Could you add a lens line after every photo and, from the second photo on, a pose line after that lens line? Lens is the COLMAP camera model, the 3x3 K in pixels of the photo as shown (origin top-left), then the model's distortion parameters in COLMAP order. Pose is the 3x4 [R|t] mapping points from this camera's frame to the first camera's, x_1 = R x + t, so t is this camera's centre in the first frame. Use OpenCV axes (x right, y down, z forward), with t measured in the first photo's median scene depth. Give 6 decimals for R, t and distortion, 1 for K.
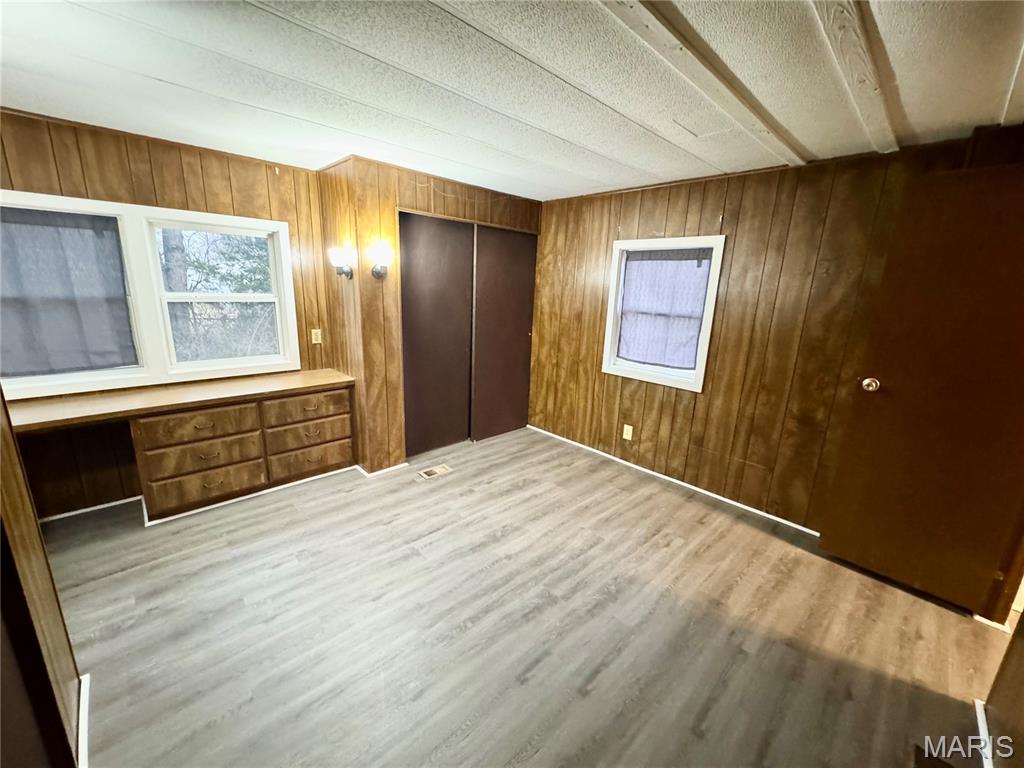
lens RADIAL K [[407.7, 0, 510.7], [0, 407.7, 383.9], [0, 0, 1]] dist [-0.000471, -0.000081]
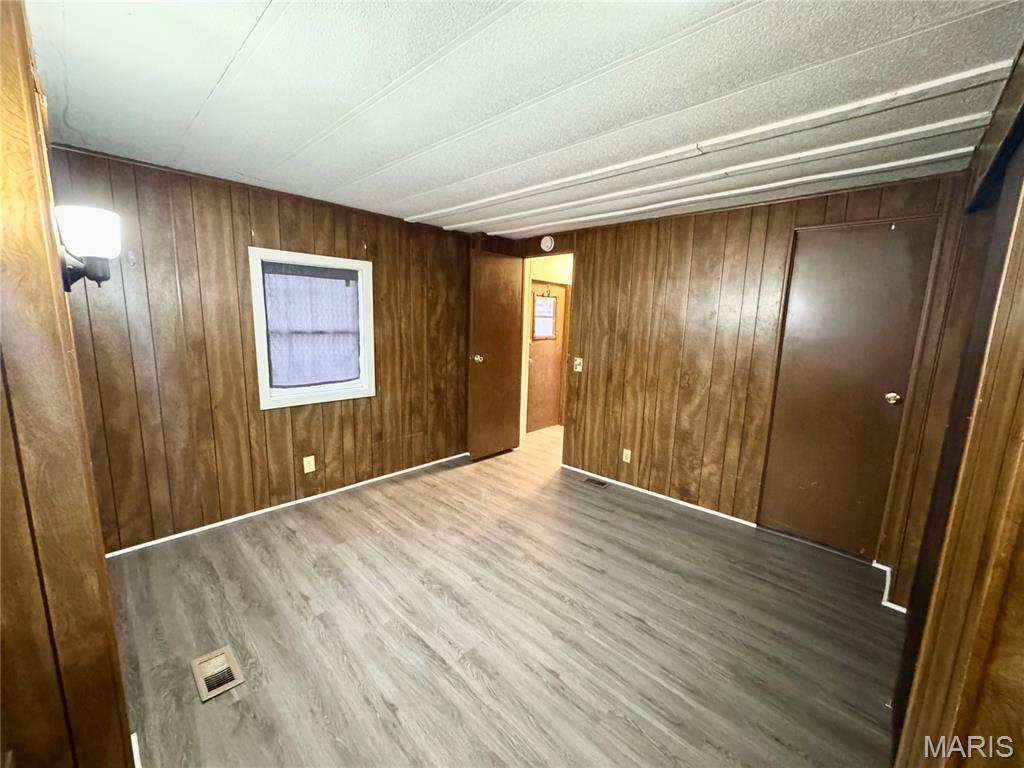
lens RADIAL K [[407.7, 0, 510.7], [0, 407.7, 383.9], [0, 0, 1]] dist [-0.000471, -0.000081]
pose [[-0.043021, -0.200549, 0.978739, -0.648866], [0.208621, 0.956246, 0.205110, -0.160545], [-0.977050, 0.213009, 0.000700, 0.592933]]
